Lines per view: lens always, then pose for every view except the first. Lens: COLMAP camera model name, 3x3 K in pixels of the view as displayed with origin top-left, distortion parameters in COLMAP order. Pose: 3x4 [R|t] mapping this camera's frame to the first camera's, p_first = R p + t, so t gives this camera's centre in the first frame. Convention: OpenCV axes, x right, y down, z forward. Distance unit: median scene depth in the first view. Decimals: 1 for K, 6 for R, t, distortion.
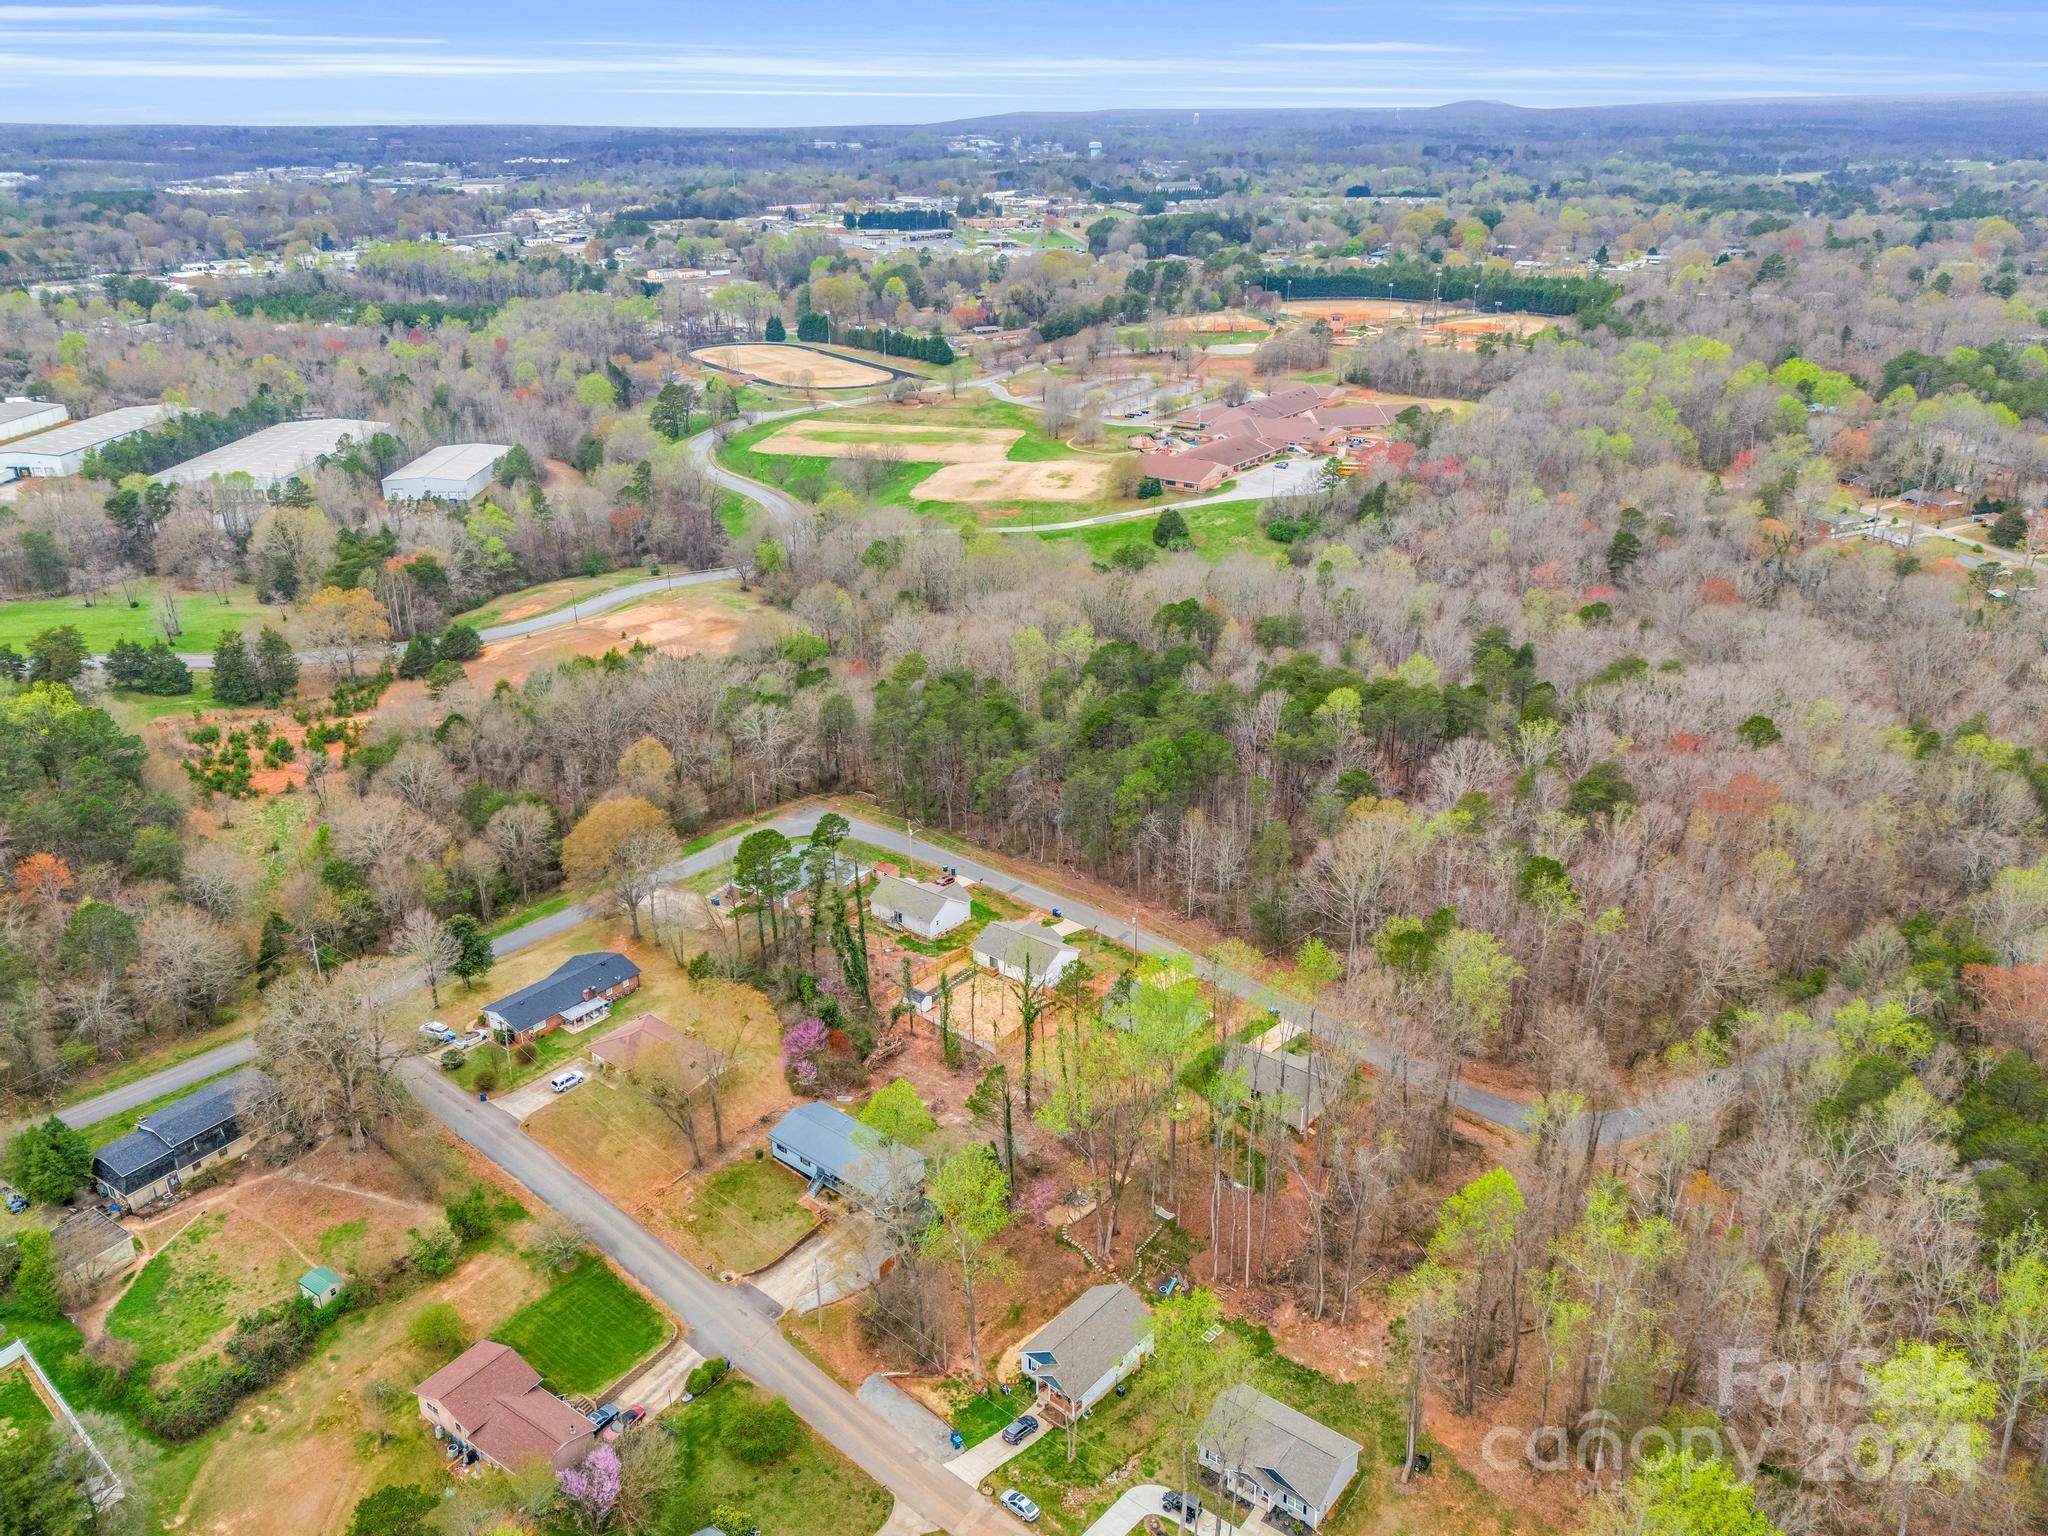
lens RADIAL K [[1543.4, 0, 1033.2], [0, 1543.4, 778.8], [0, 0, 1]] dist [0.084931, -0.088360]
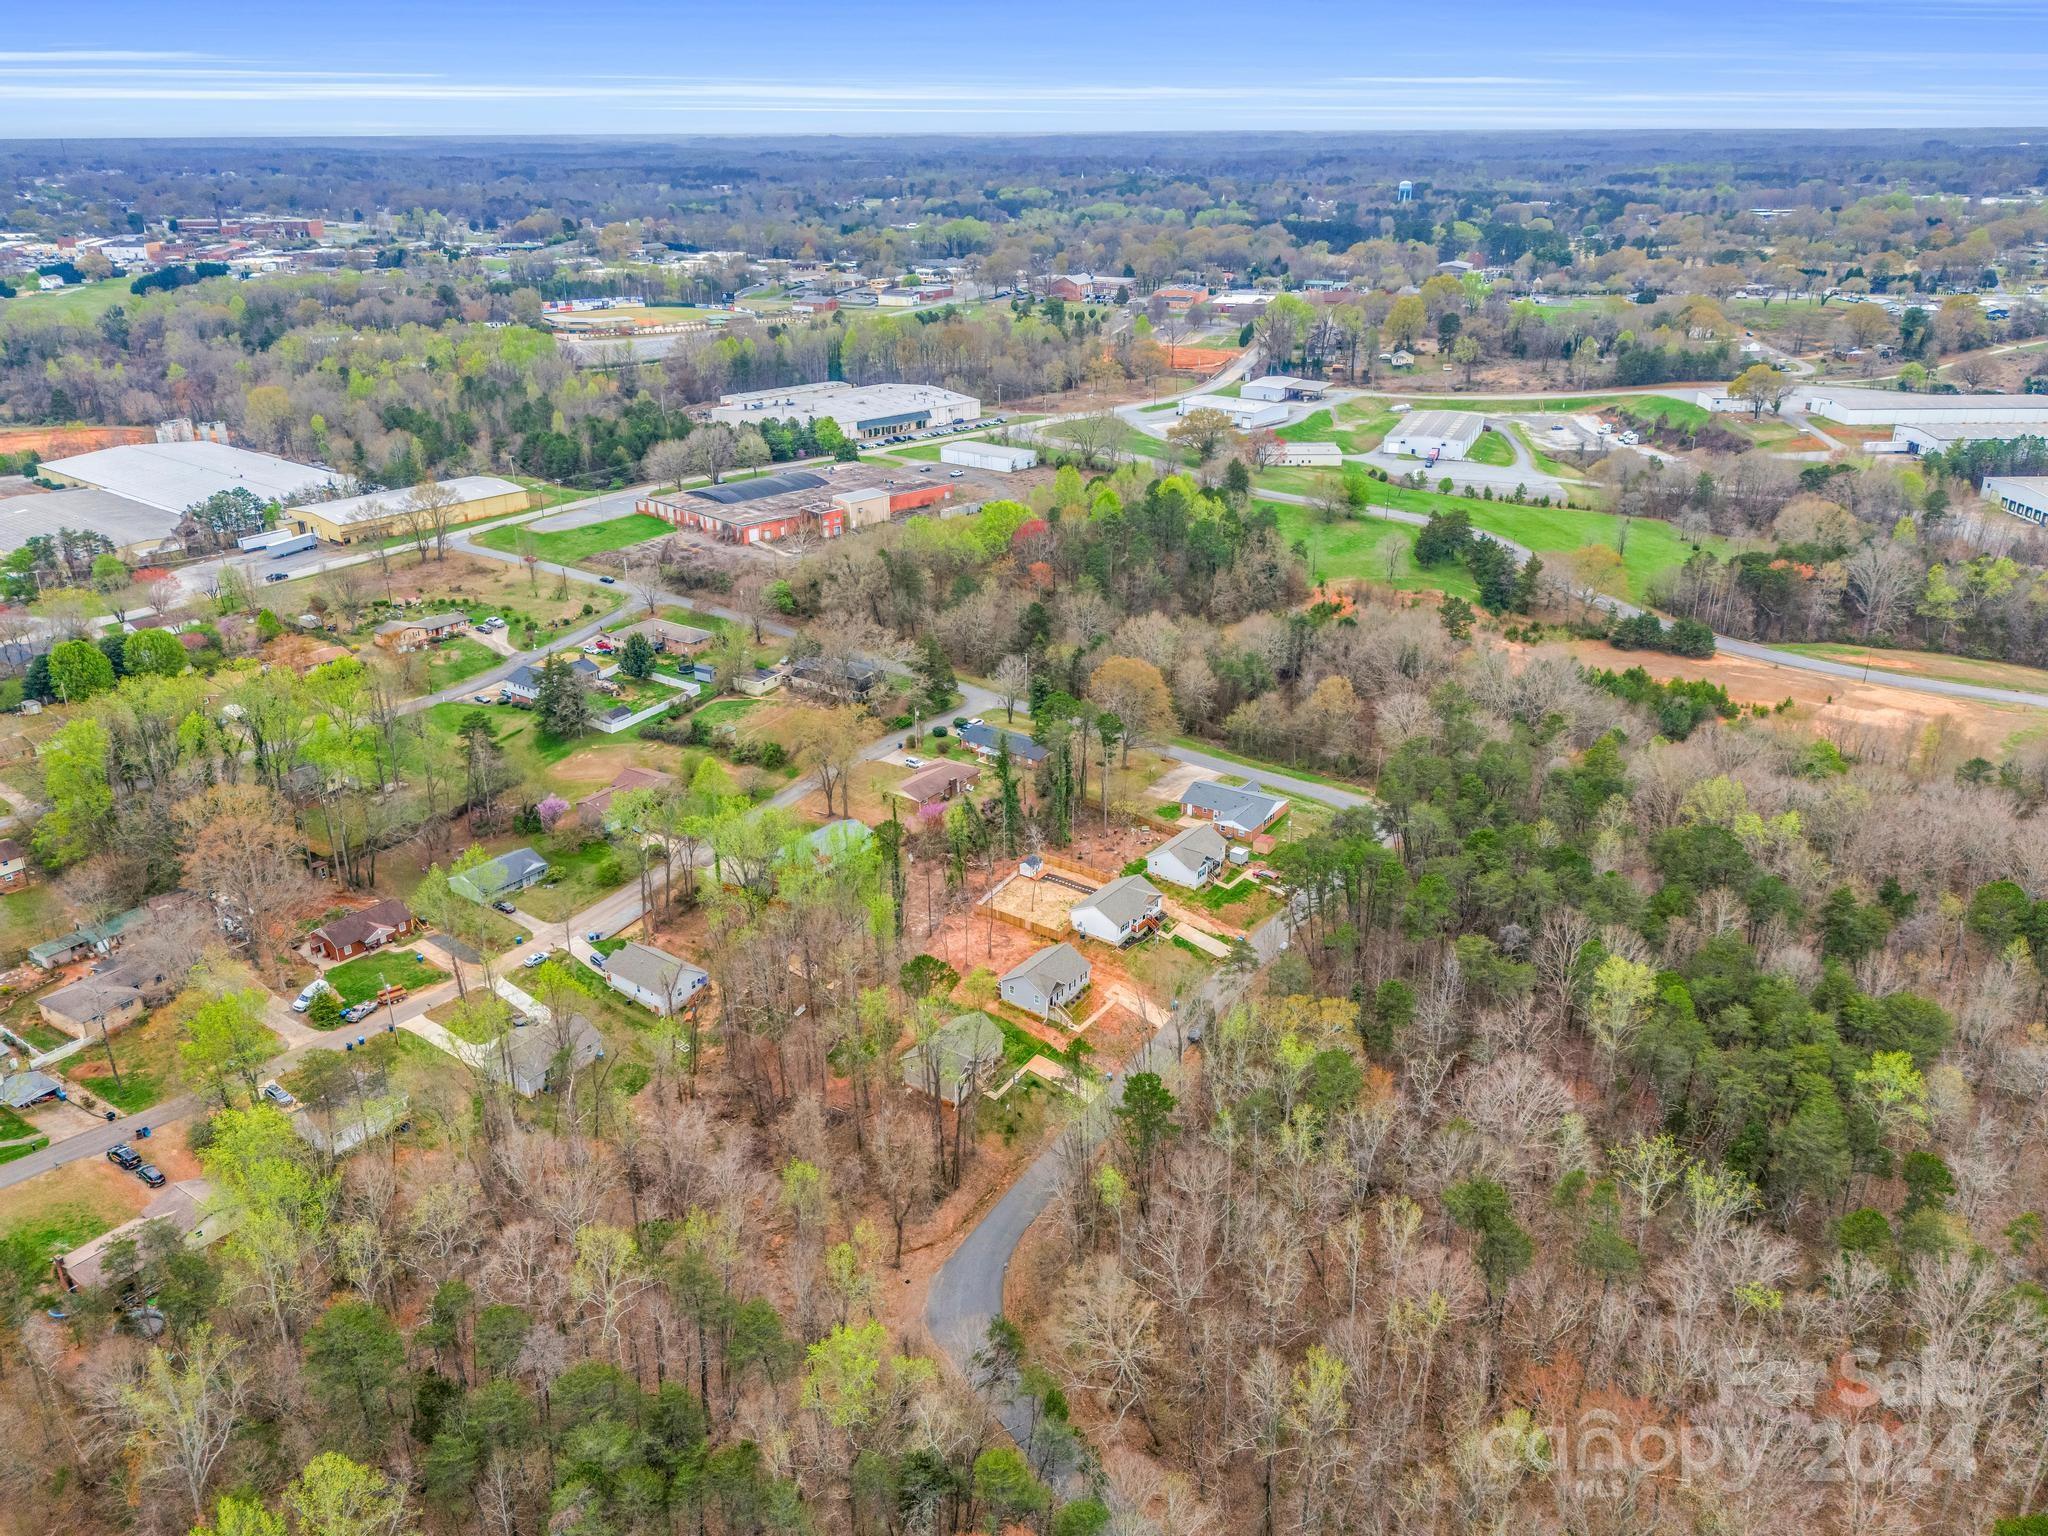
lens RADIAL K [[1543.4, 0, 1033.2], [0, 1543.4, 778.8], [0, 0, 1]] dist [0.084931, -0.088360]
pose [[0.042043, 0.395994, -0.917290, 0.633187], [-0.395716, 0.849621, 0.348644, -0.210911], [0.917410, 0.348328, 0.192422, 0.476469]]
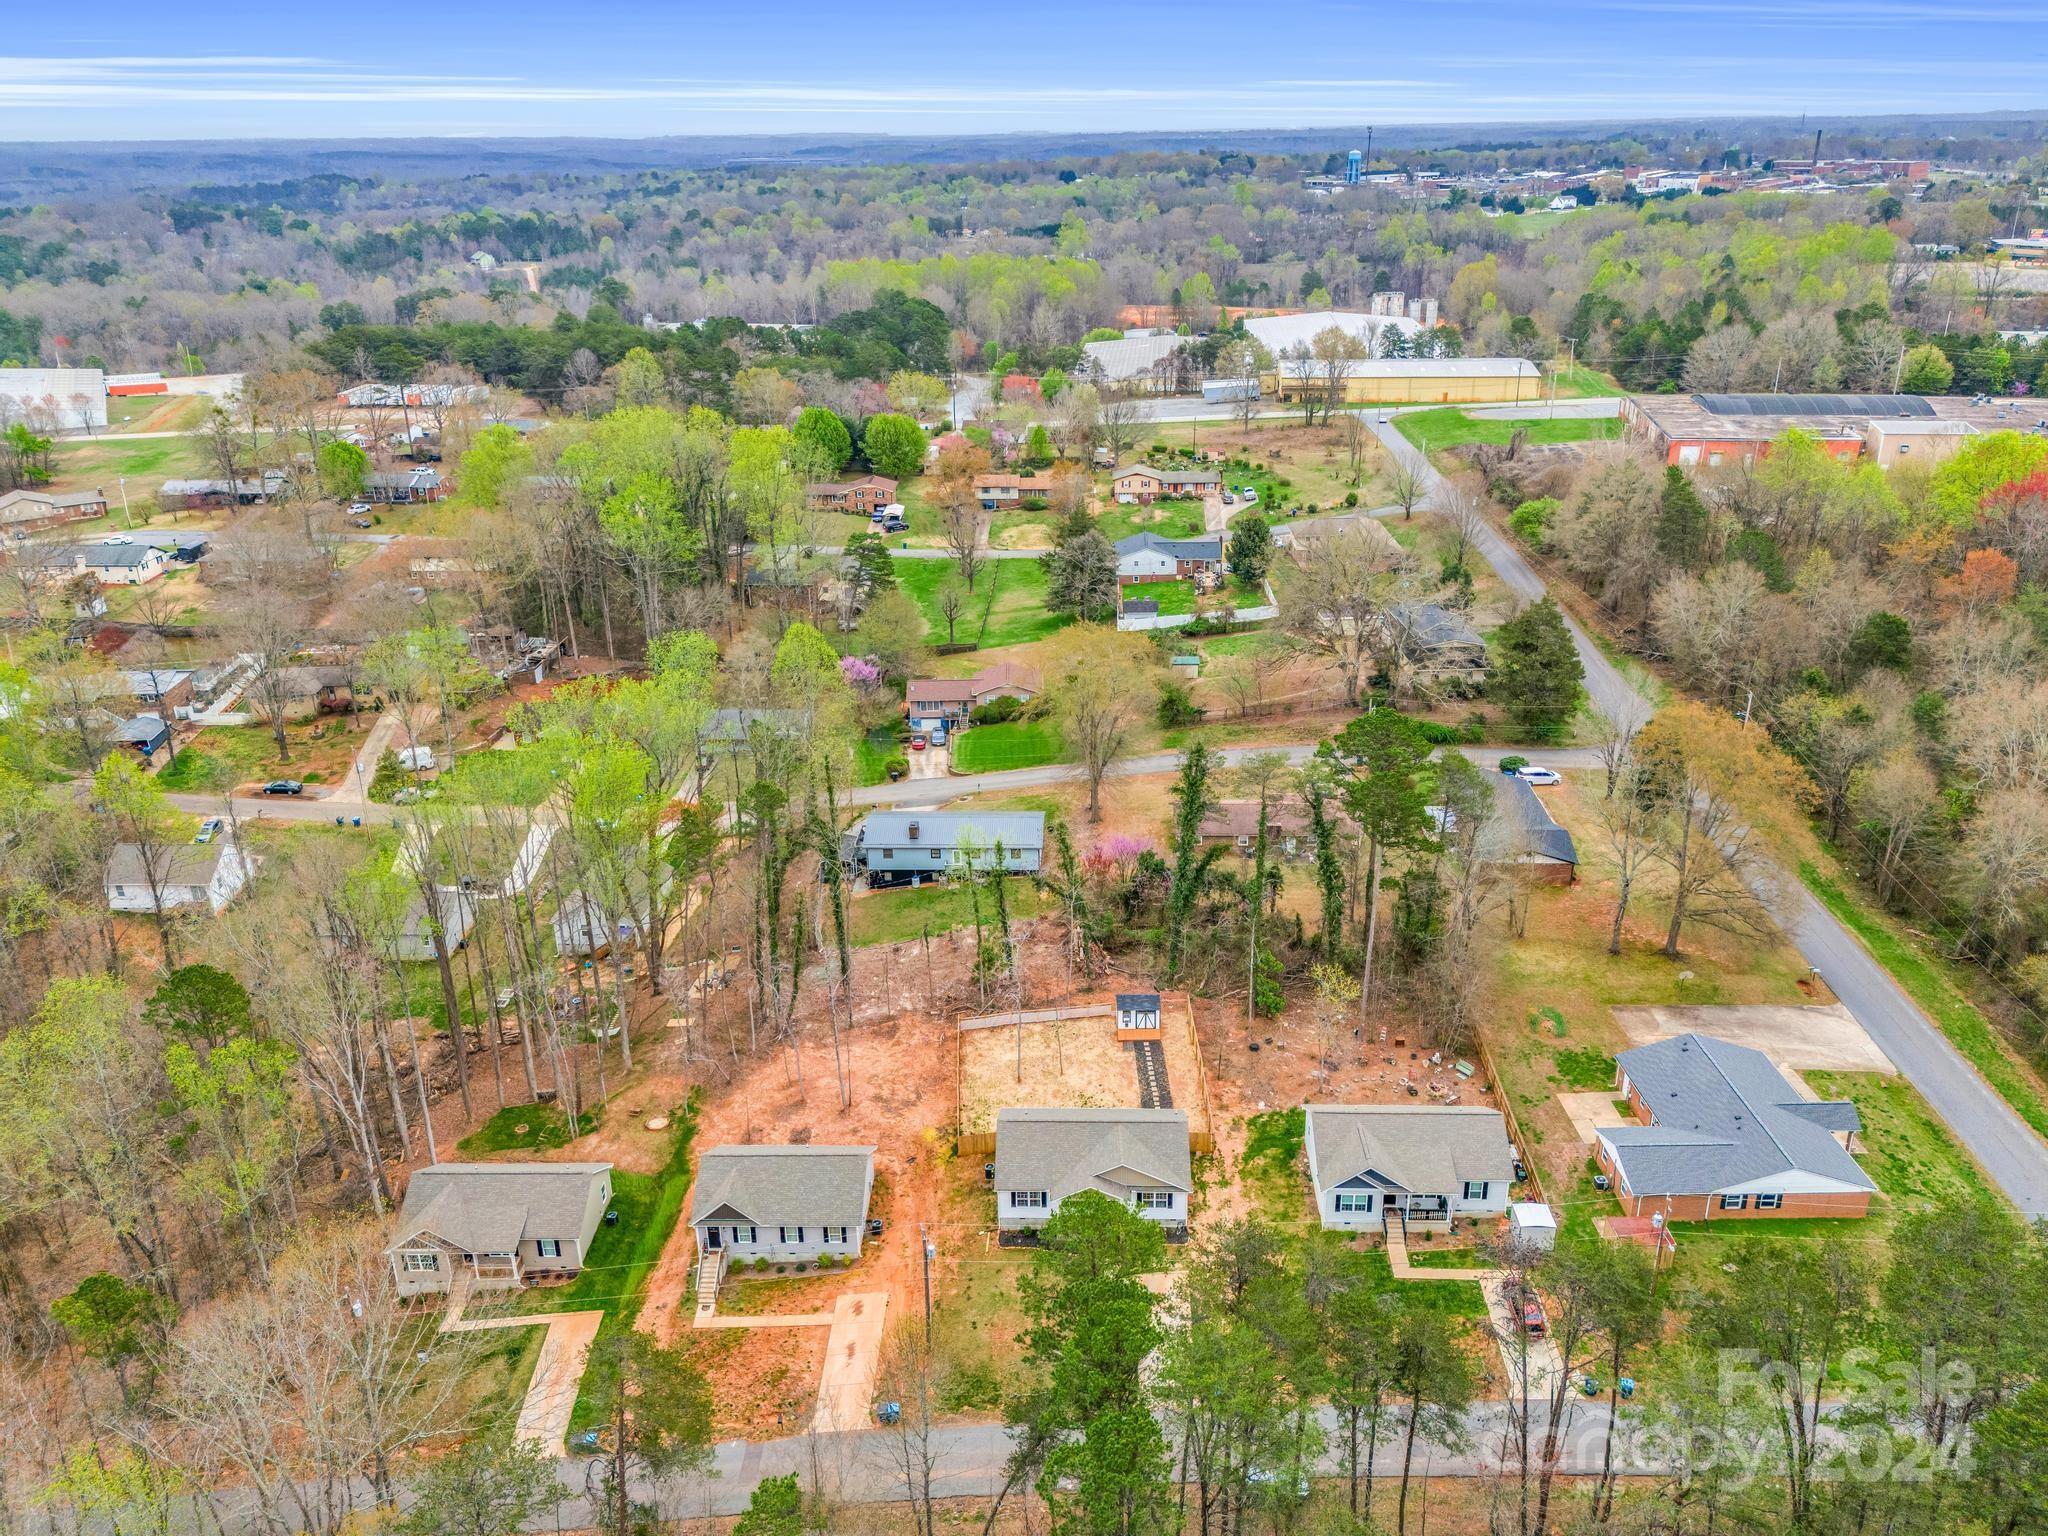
lens RADIAL K [[1543.4, 0, 1033.2], [0, 1543.4, 778.8], [0, 0, 1]] dist [0.084931, -0.088360]
pose [[-0.806114, 0.246867, -0.537808, 0.161665], [-0.215524, 0.723927, 0.655347, -0.190626], [0.551117, 0.644195, -0.530362, 0.785816]]
